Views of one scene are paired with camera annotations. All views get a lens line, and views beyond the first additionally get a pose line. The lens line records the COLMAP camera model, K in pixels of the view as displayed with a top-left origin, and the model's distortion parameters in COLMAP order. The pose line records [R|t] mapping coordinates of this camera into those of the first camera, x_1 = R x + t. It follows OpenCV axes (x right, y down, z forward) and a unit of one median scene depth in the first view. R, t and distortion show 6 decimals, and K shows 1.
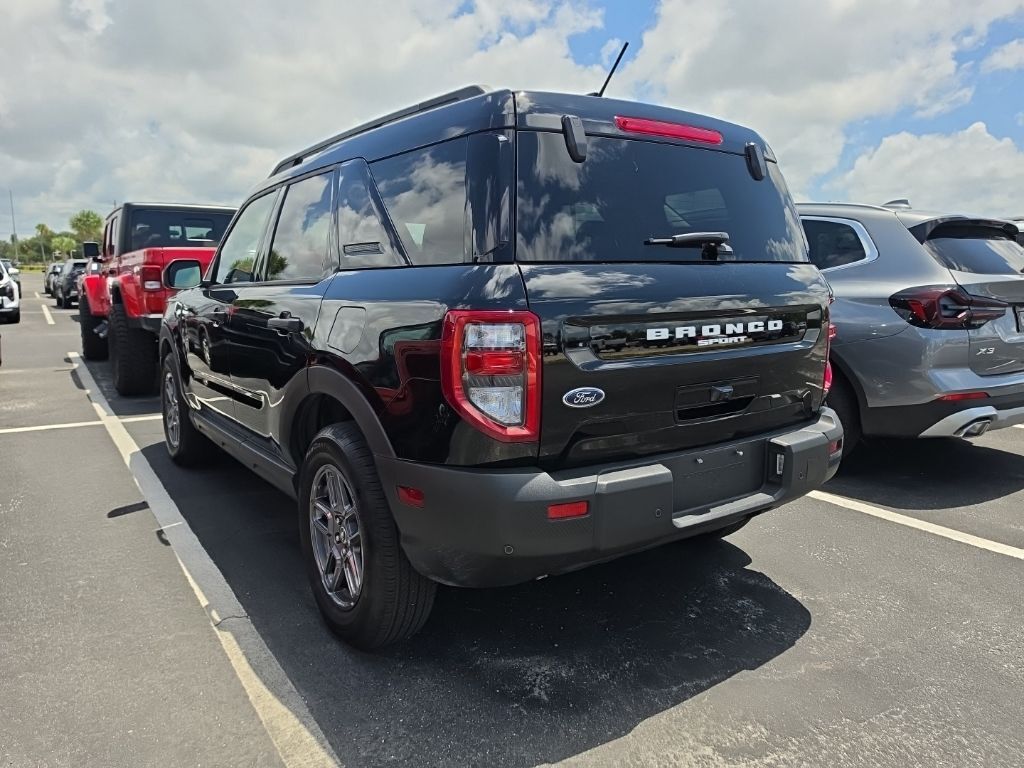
lens RADIAL K [[719.0, 0, 505.3], [0, 719.0, 384.2], [0, 0, 1]] dist [-0.007859, -0.000963]
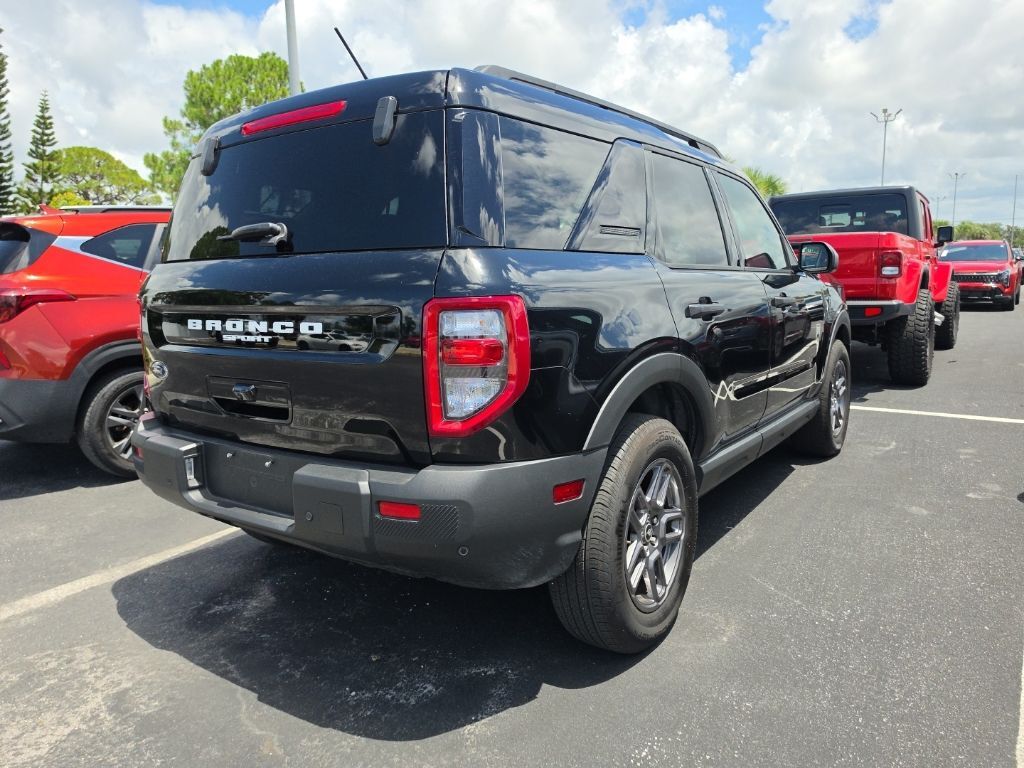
lens RADIAL K [[719.0, 0, 505.3], [0, 719.0, 384.2], [0, 0, 1]] dist [-0.007859, -0.000963]
pose [[0.342318, 0.133428, -0.930062, 1.167018], [-0.122202, 0.987780, 0.096730, -0.119259], [0.931604, 0.080543, 0.354440, 0.873110]]
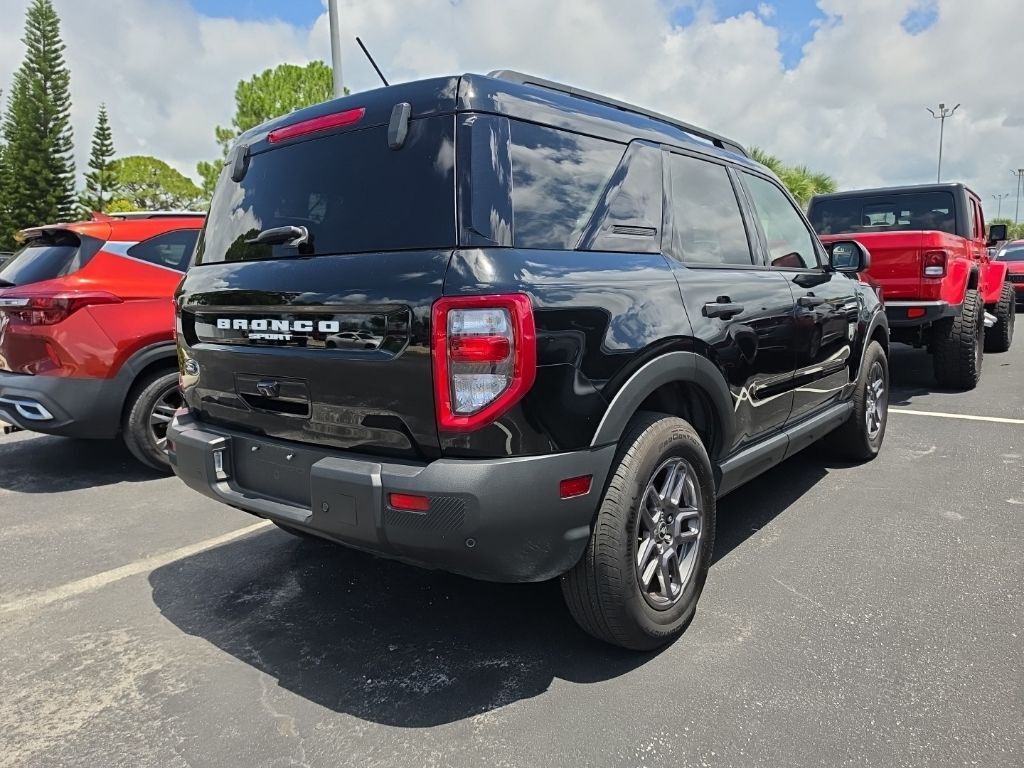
lens RADIAL K [[718.8, 0, 502.8], [0, 718.8, 382.9], [0, 0, 1]] dist [-0.001947, -0.003402]
pose [[0.280980, 0.128792, -0.951033, 1.197184], [-0.120487, 0.987848, 0.098180, -0.118567], [0.952120, 0.087001, 0.293083, 0.903185]]
